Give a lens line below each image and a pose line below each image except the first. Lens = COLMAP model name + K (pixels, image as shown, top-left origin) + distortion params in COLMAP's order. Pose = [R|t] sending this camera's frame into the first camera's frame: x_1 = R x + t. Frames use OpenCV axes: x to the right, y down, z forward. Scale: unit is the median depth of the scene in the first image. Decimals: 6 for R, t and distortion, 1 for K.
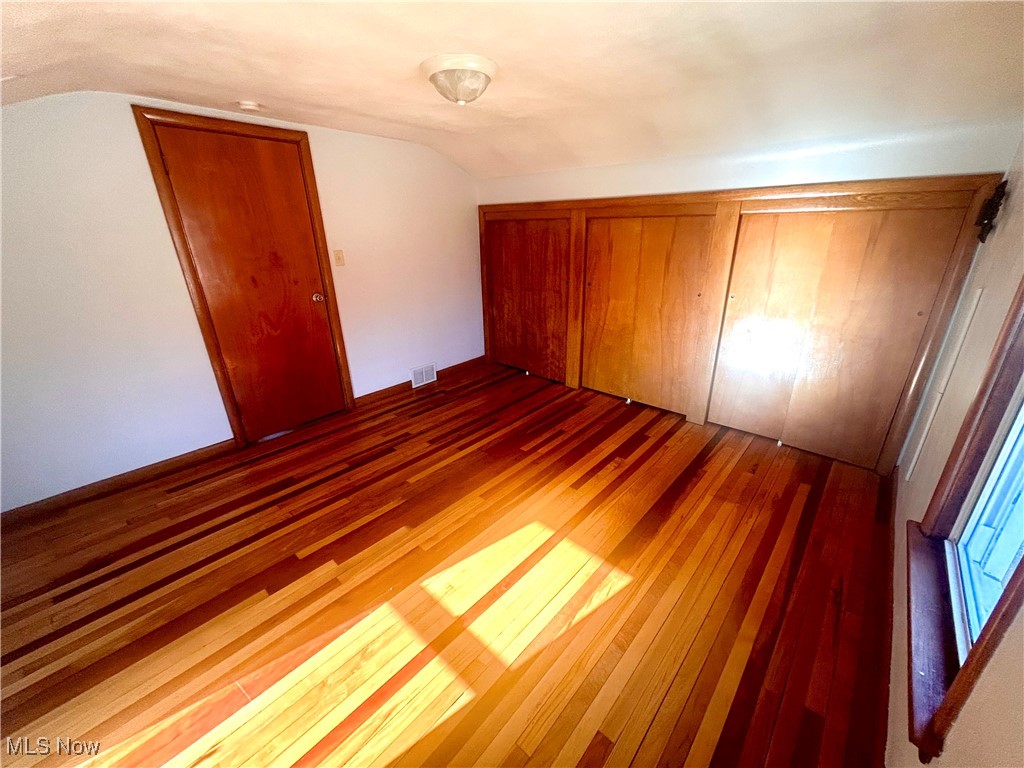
lens RADIAL K [[407.6, 0, 513.7], [0, 407.6, 381.8], [0, 0, 1]] dist [-0.003239, -0.000246]
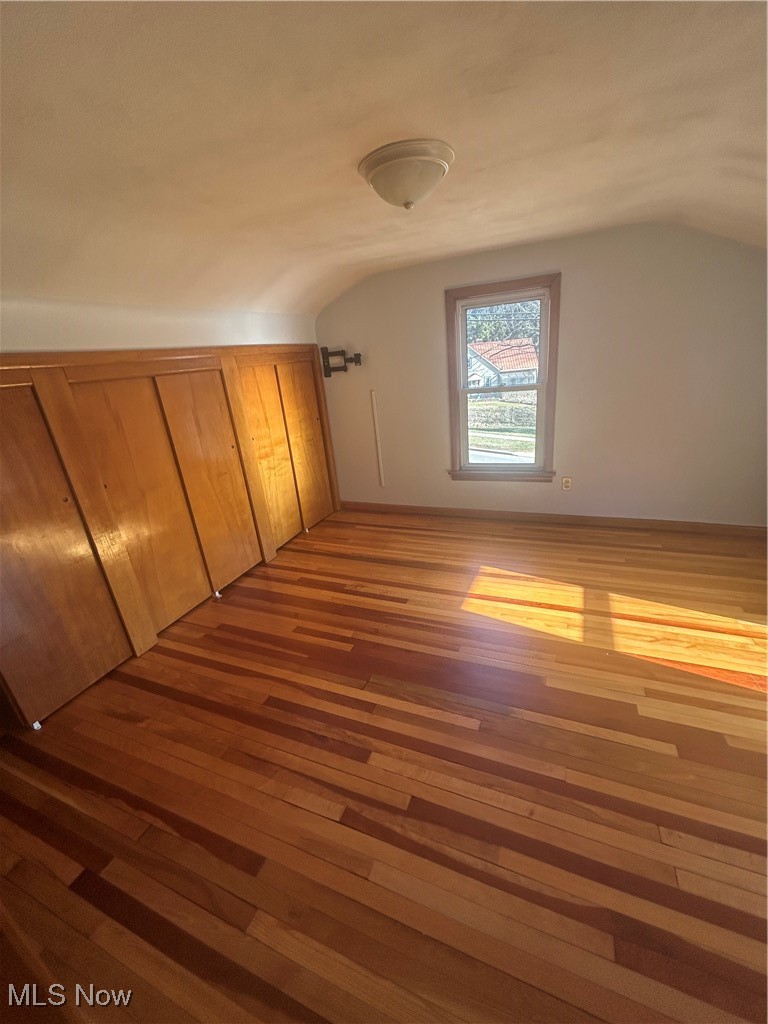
lens RADIAL K [[407.6, 0, 386.4], [0, 407.6, 514.1], [0, 0, 1]] dist [-0.003239, -0.000246]
pose [[-0.325800, -0.287153, 0.900776, -0.704061], [0.428876, 0.804204, 0.411486, -0.372836], [-0.842567, 0.520383, -0.138857, 1.021570]]
